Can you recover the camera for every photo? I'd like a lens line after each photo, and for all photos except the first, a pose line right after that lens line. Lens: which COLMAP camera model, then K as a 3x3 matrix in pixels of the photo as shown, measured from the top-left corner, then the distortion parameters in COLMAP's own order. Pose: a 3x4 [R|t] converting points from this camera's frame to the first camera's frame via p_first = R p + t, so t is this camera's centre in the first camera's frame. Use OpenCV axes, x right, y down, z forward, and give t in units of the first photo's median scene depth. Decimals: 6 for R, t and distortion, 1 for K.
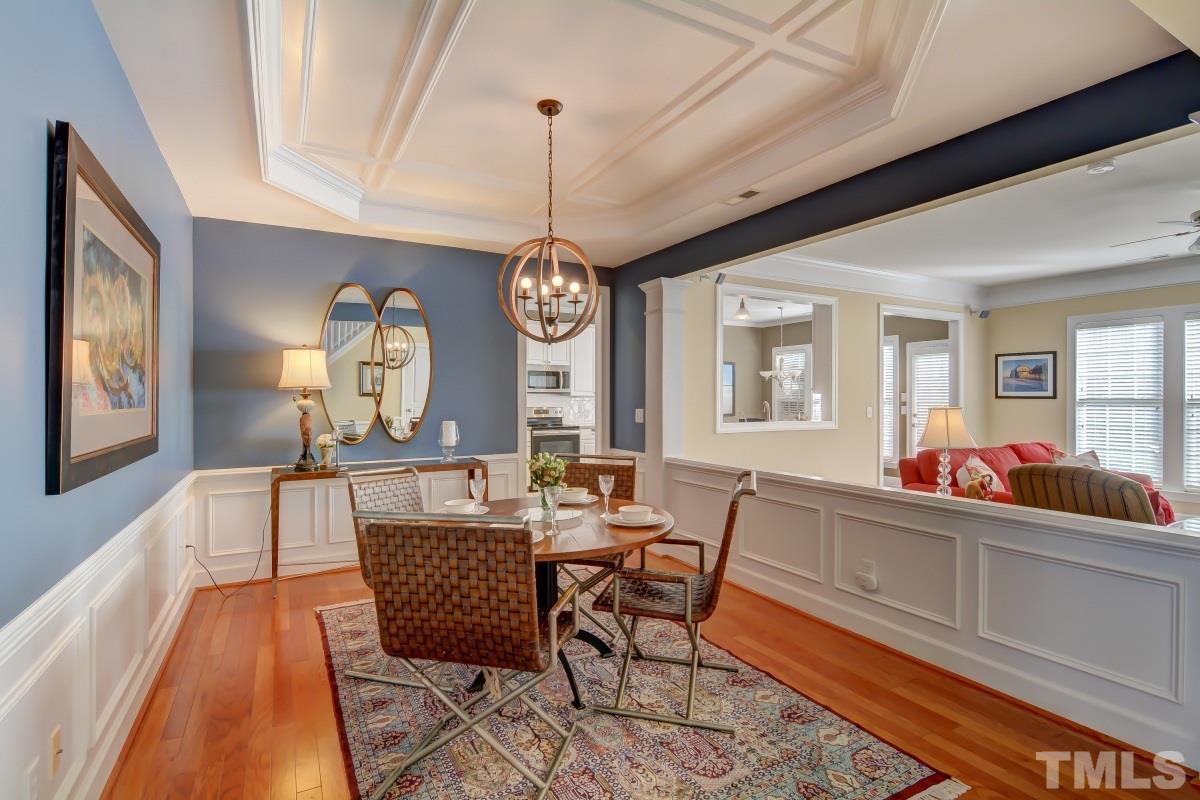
lens RADIAL K [[575.3, 0, 600.0], [0, 575.3, 400.0], [0, 0, 1]] dist [-0.000661, -0.001342]
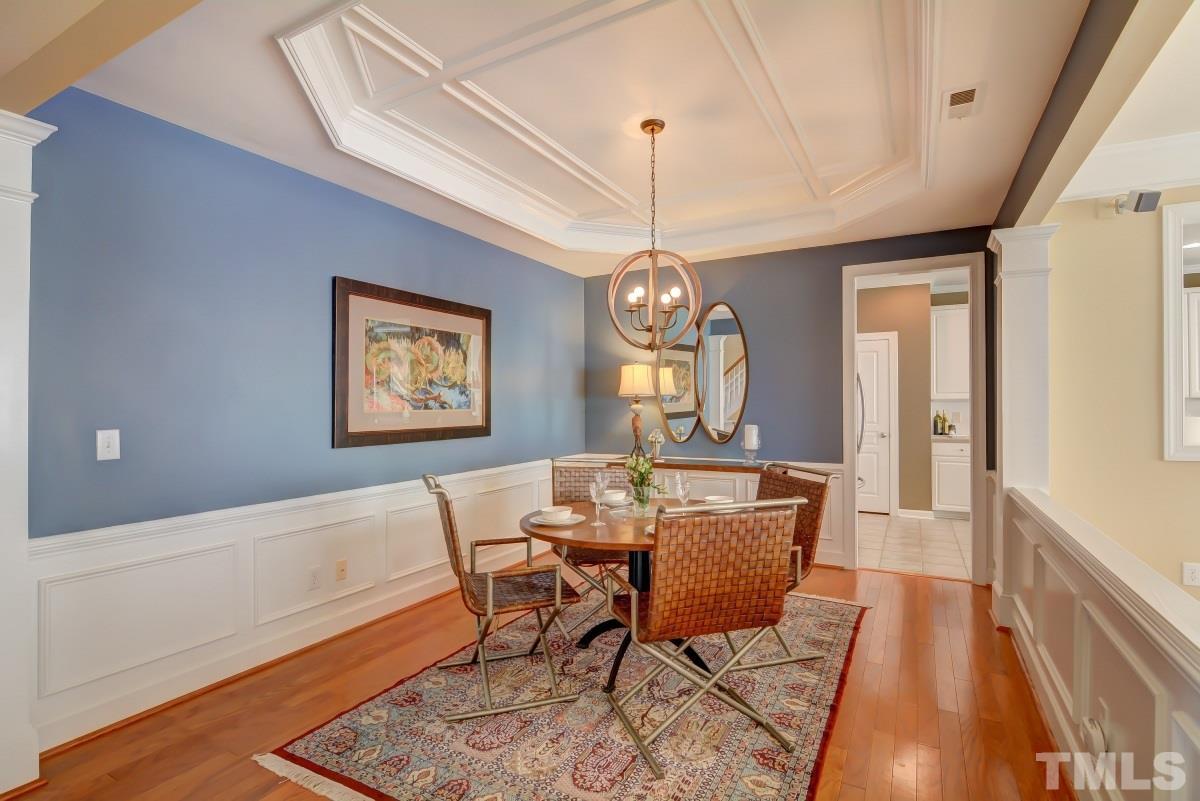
lens RADIAL K [[584.2, 0, 600.0], [0, 584.2, 400.5], [0, 0, 1]] dist [-0.001176, -0.000660]
pose [[0.531164, -0.007115, -0.847239, 0.598551], [0.001500, 0.999971, -0.007458, 0.000650], [0.847268, 0.002690, 0.531160, 0.277141]]
